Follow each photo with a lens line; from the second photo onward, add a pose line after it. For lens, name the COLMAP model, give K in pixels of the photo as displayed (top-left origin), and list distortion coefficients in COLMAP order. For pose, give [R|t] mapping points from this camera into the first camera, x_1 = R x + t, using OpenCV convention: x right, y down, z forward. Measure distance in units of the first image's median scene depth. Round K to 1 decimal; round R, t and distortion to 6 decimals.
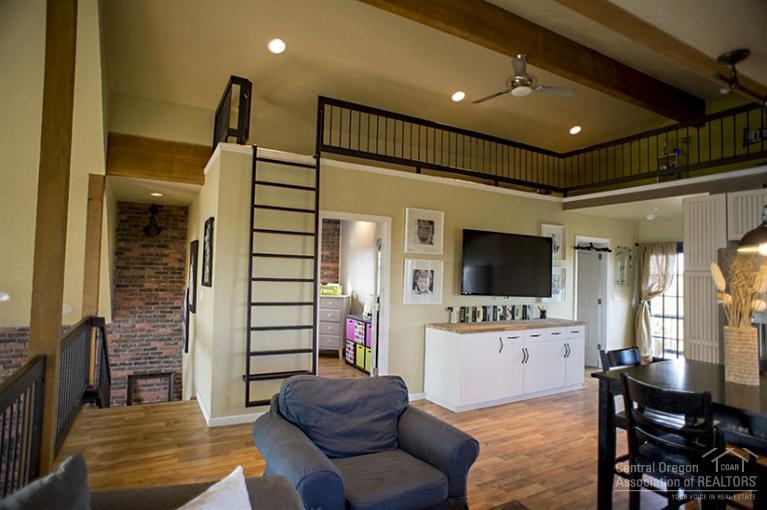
lens RADIAL K [[433.4, 0, 383.5], [0, 433.4, 255.0], [0, 0, 1]] dist [-0.106562, 0.075276]
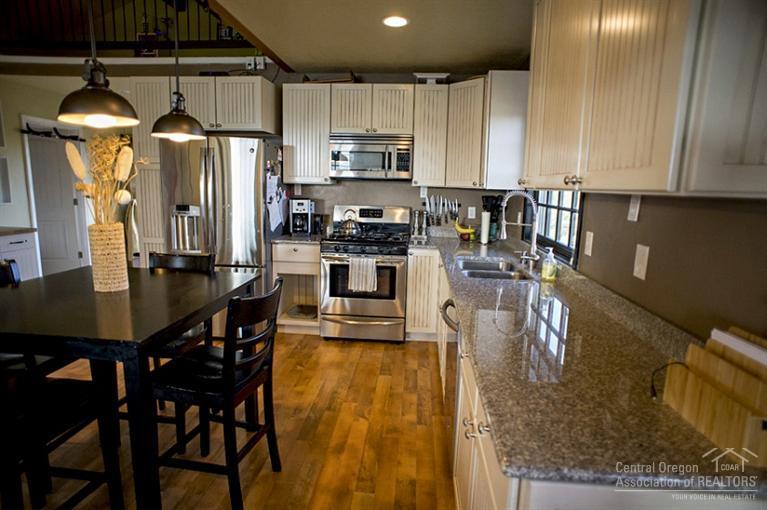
lens RADIAL K [[433.4, 0, 383.5], [0, 433.4, 255.0], [0, 0, 1]] dist [-0.106562, 0.075276]
pose [[0.560895, -0.144673, 0.815148, 0.219219], [-0.049108, 0.977065, 0.207201, 0.015587], [-0.826429, -0.156248, 0.540927, 0.043574]]
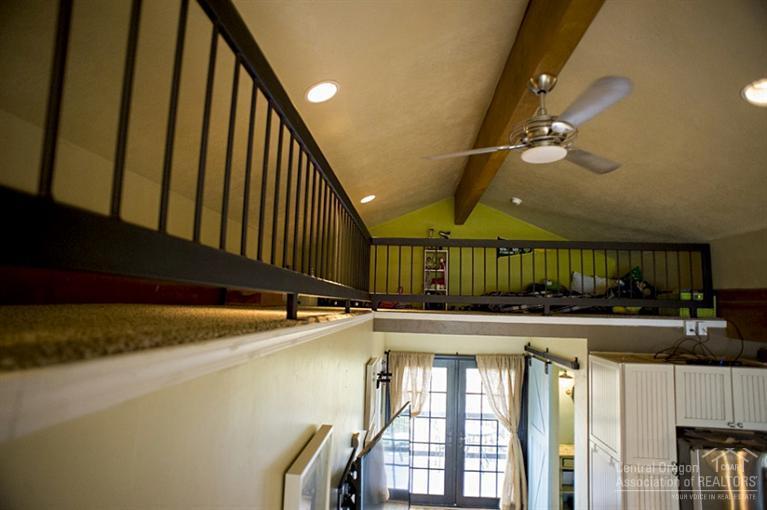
lens RADIAL K [[433.4, 0, 383.5], [0, 433.4, 255.0], [0, 0, 1]] dist [-0.106562, 0.075276]
pose [[0.543608, 0.087468, 0.834769, -0.125515], [-0.053105, 0.996147, -0.069795, -0.211855], [-0.837657, -0.006389, 0.546159, 0.802357]]
